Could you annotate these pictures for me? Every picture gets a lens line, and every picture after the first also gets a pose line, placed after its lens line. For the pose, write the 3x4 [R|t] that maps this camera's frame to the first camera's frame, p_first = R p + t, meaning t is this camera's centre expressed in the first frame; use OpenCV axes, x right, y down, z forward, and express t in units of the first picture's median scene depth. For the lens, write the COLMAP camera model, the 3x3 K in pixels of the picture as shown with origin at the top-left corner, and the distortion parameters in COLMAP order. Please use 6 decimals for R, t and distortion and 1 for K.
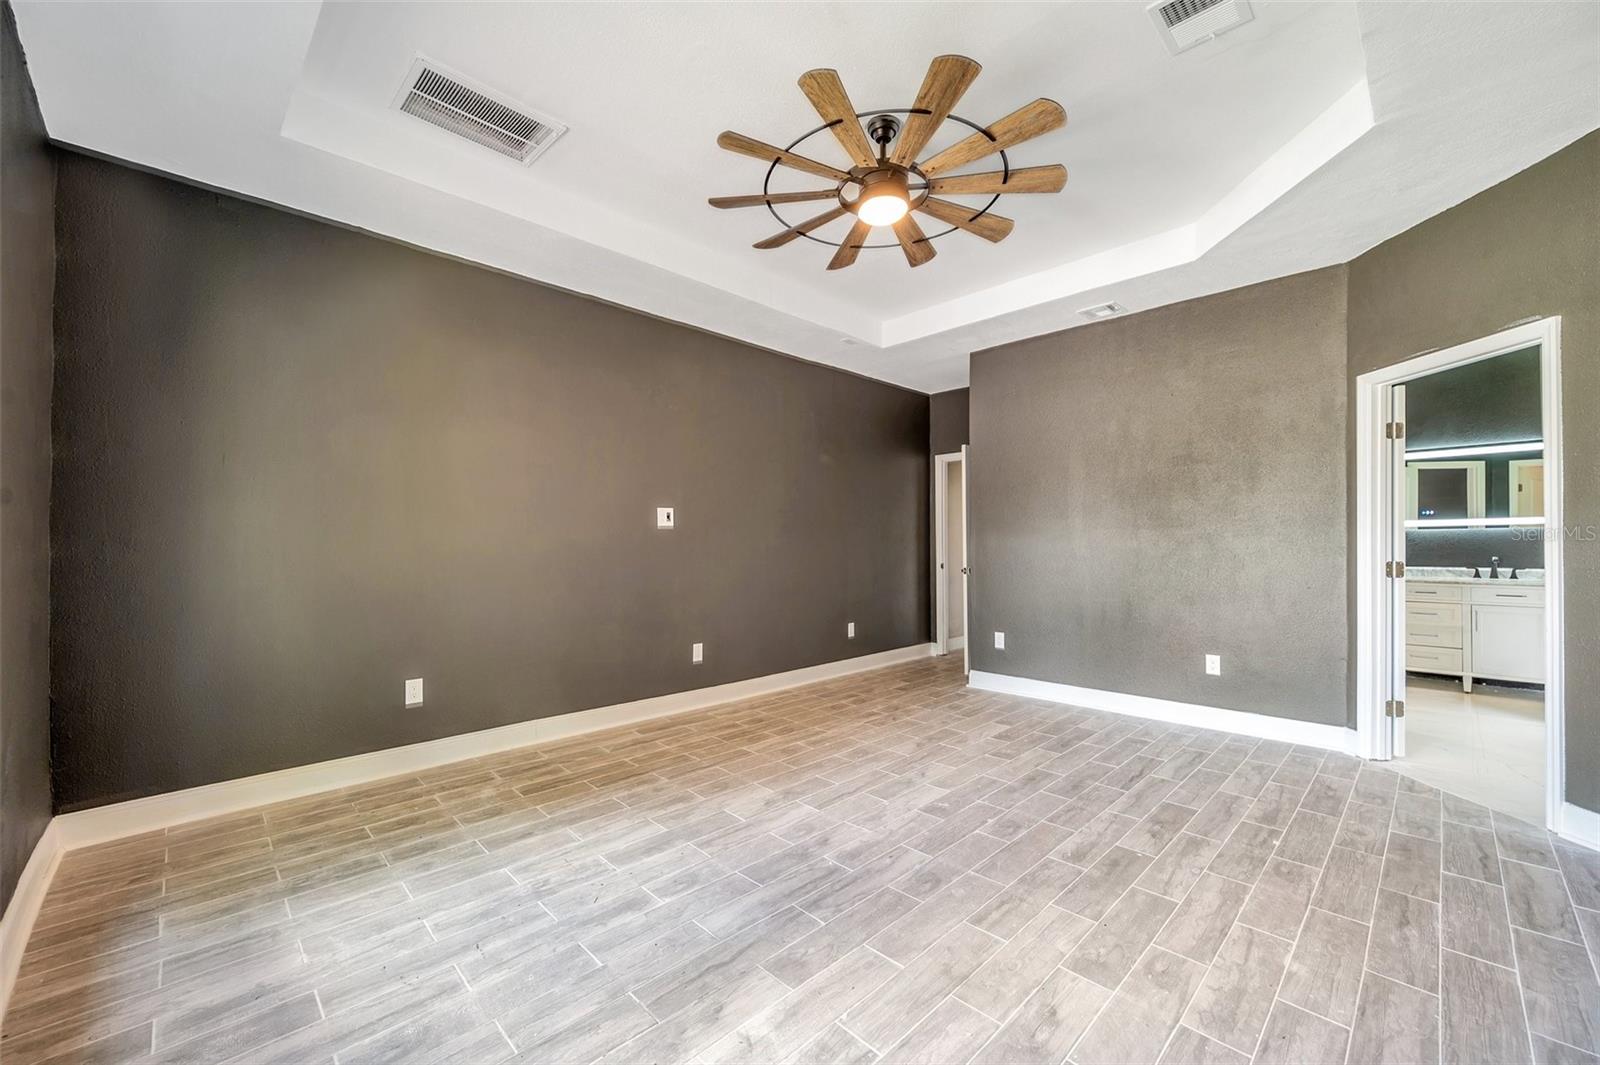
lens RADIAL K [[637.7, 0, 801.3], [0, 637.7, 534.5], [0, 0, 1]] dist [-0.006816, -0.000010]
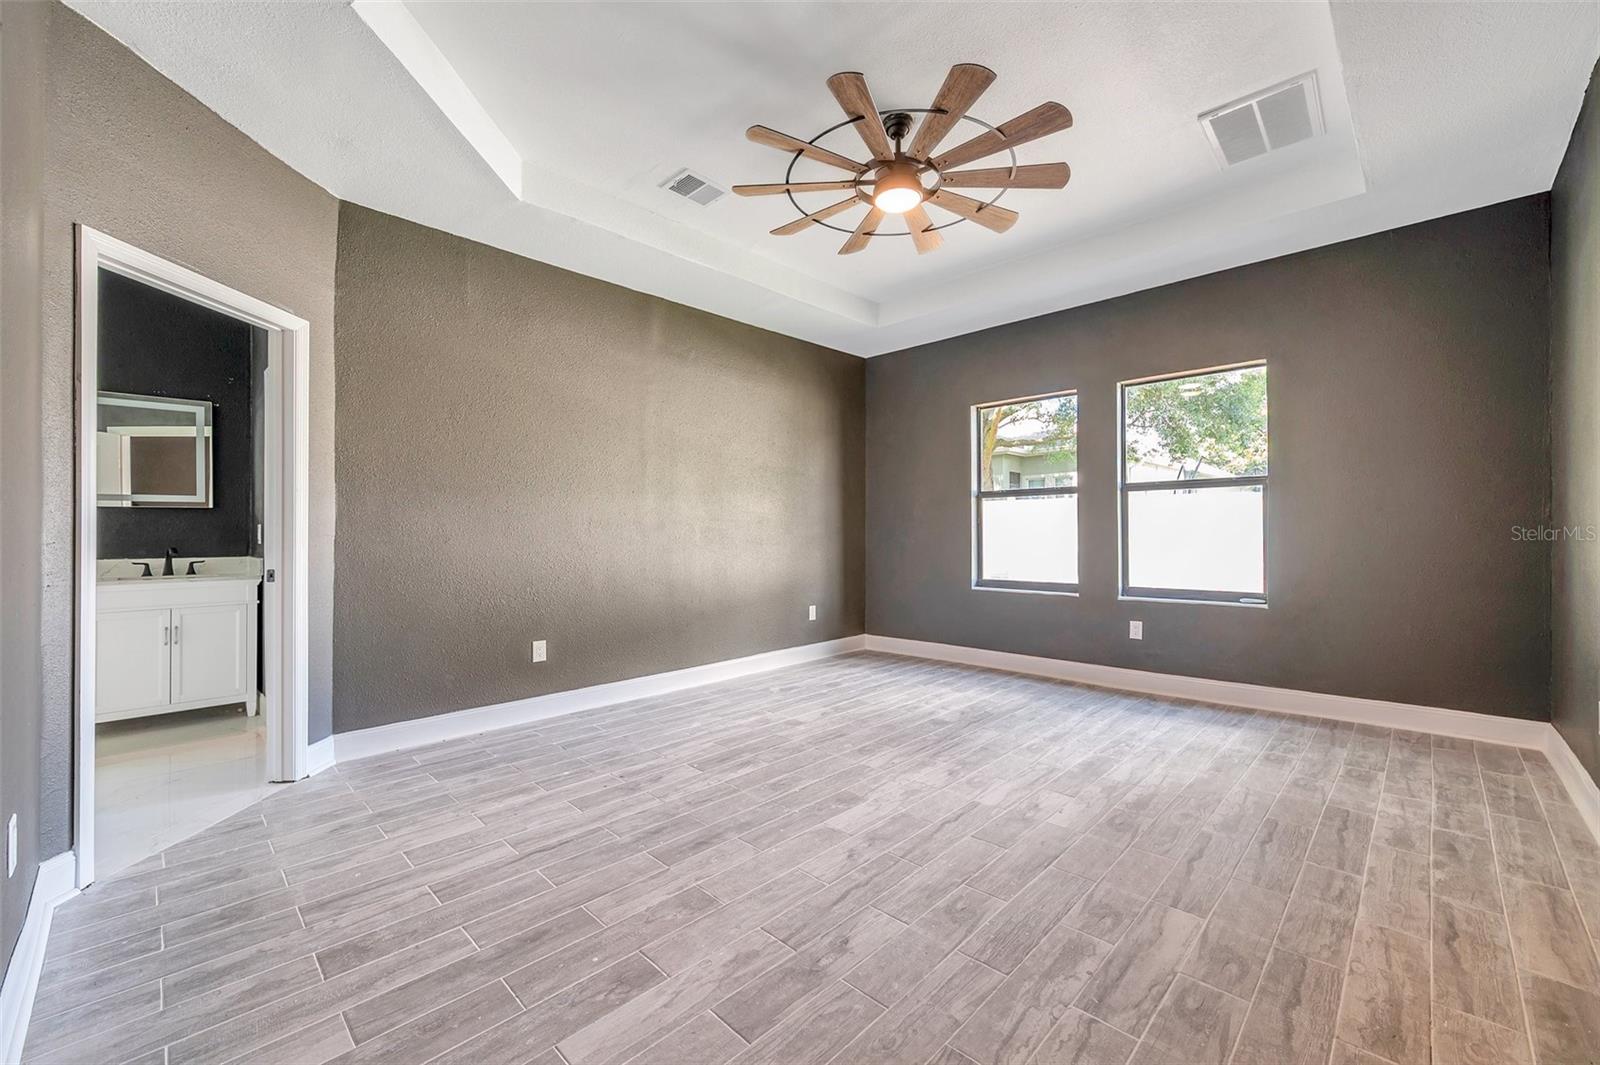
lens RADIAL K [[637.7, 0, 801.3], [0, 637.7, 534.5], [0, 0, 1]] dist [-0.006816, -0.000010]
pose [[-0.999756, 0.011772, -0.018716, 0.300601], [0.011974, 0.999871, -0.010689, 0.056698], [0.018588, -0.010911, -0.999768, 1.993219]]
